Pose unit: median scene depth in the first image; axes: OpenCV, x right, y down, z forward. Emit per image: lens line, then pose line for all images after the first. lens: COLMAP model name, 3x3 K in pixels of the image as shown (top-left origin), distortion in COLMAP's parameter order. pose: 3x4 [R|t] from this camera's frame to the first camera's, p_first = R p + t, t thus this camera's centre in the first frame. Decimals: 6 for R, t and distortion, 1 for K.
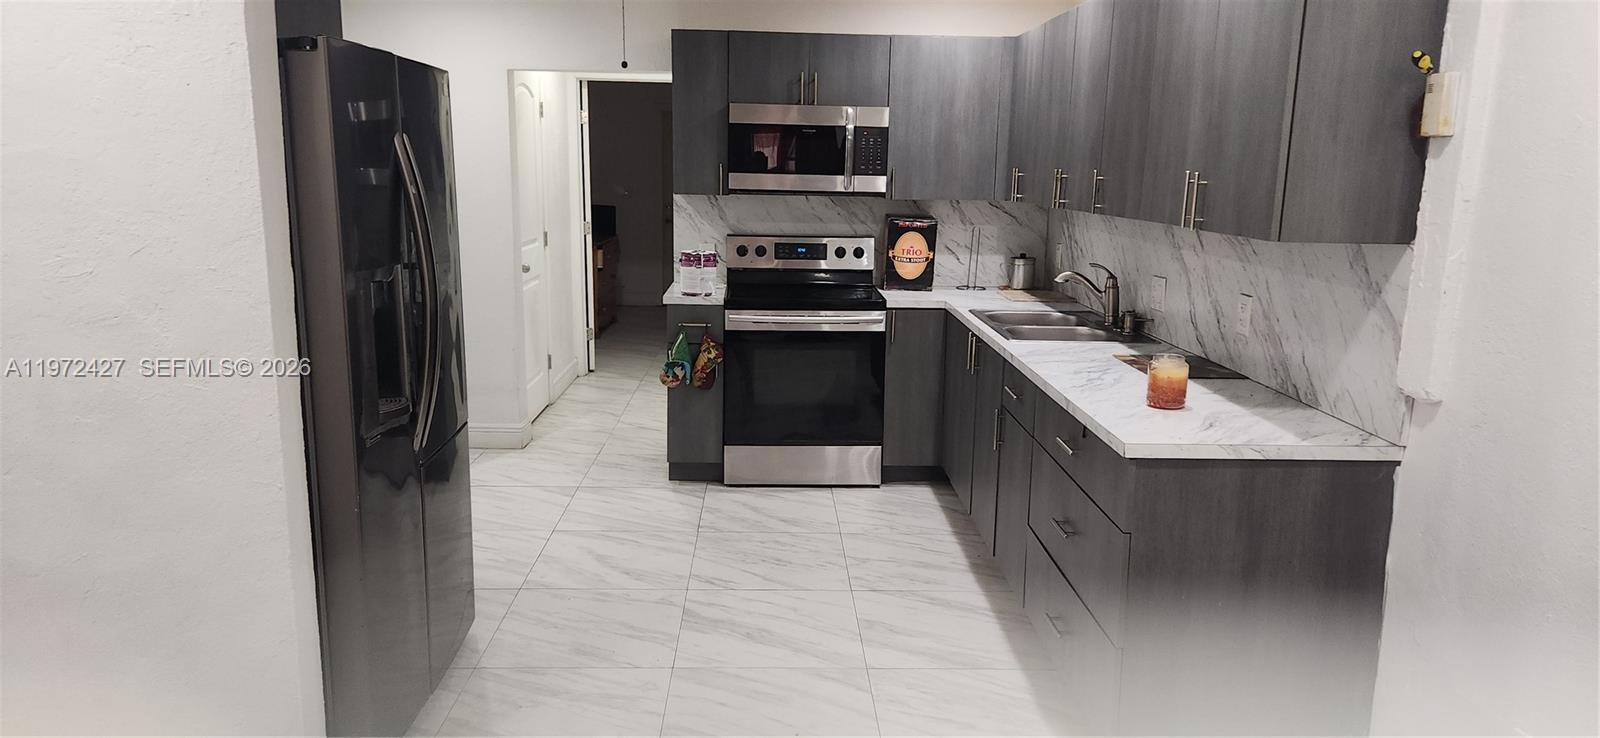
lens RADIAL K [[1051.3, 0, 800.0], [0, 1051.3, 369.0], [0, 0, 1]] dist [0.043897, -0.050757]
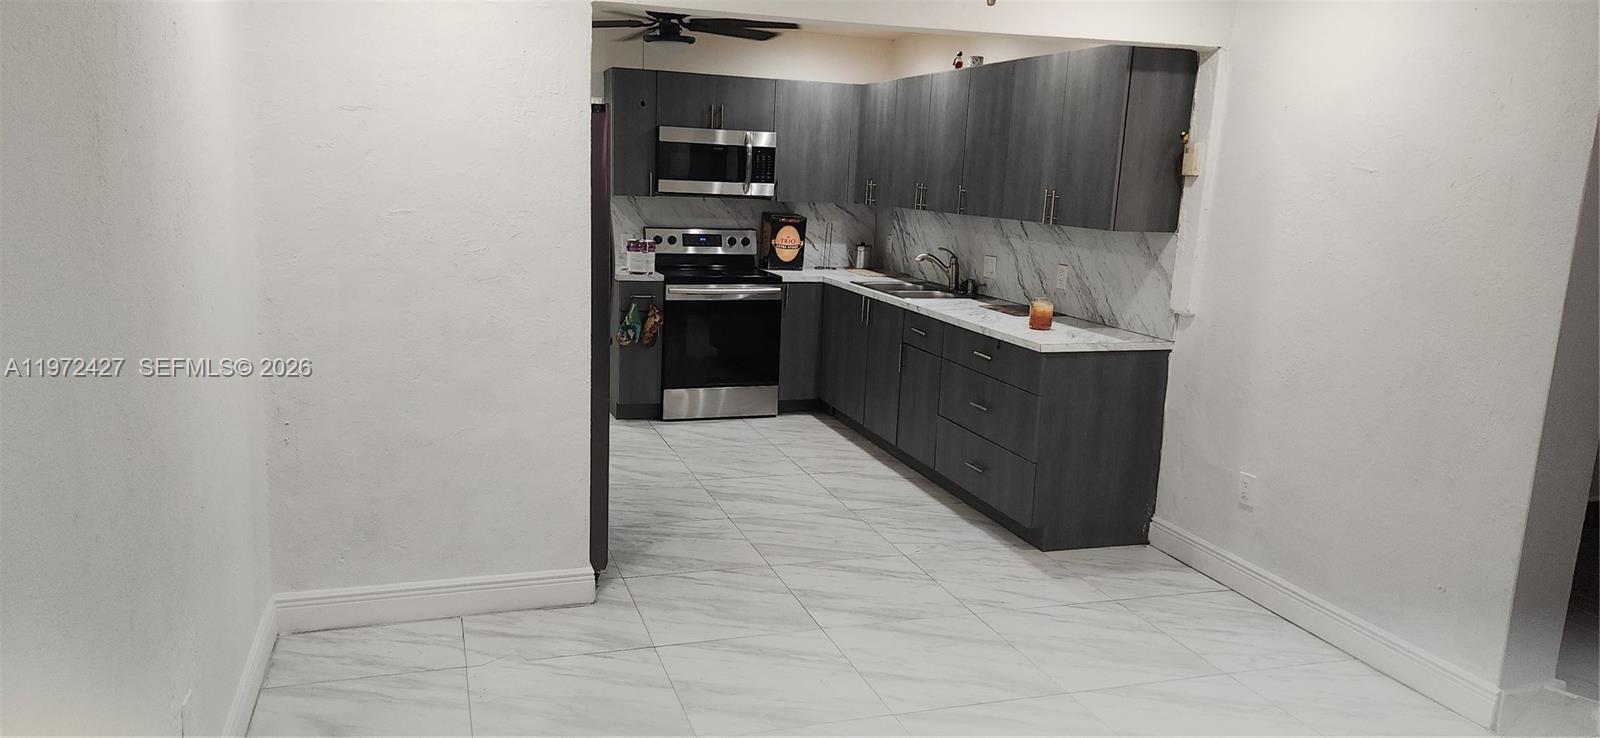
lens RADIAL K [[1045.2, 0, 771.6], [0, 1045.2, 373.3], [0, 0, 1]] dist [0.041474, -0.000580]
pose [[0.959497, -0.035575, 0.279465, -0.309839], [0.032907, 0.999357, 0.014234, 0.039330], [-0.279792, -0.004462, 0.960050, -0.285338]]
